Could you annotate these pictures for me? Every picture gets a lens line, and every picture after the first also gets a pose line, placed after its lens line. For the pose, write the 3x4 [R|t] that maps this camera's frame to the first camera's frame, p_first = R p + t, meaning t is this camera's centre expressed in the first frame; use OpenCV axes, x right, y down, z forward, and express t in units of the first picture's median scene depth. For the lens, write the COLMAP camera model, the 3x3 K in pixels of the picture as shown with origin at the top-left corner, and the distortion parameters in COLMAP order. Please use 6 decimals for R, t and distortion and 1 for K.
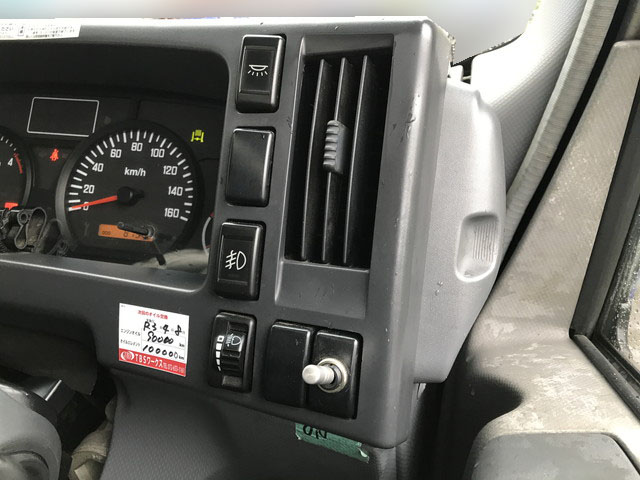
lens RADIAL K [[537.1, 0, 320.0], [0, 537.1, 240.0], [0, 0, 1]] dist [0.017329, 0.001417]
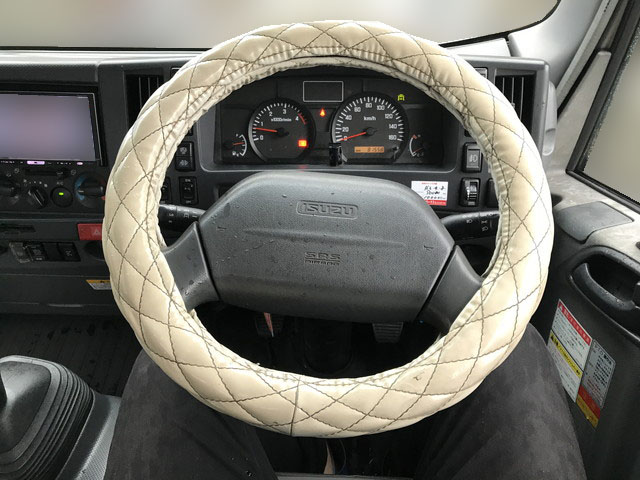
lens RADIAL K [[537.1, 0, 320.0], [0, 537.1, 240.0], [0, 0, 1]] dist [0.017329, 0.001417]
pose [[0.973097, -0.145854, 0.178353, -0.958298], [0.100312, 0.965093, 0.241934, -0.194596], [-0.207414, -0.217535, 0.953760, -0.983789]]
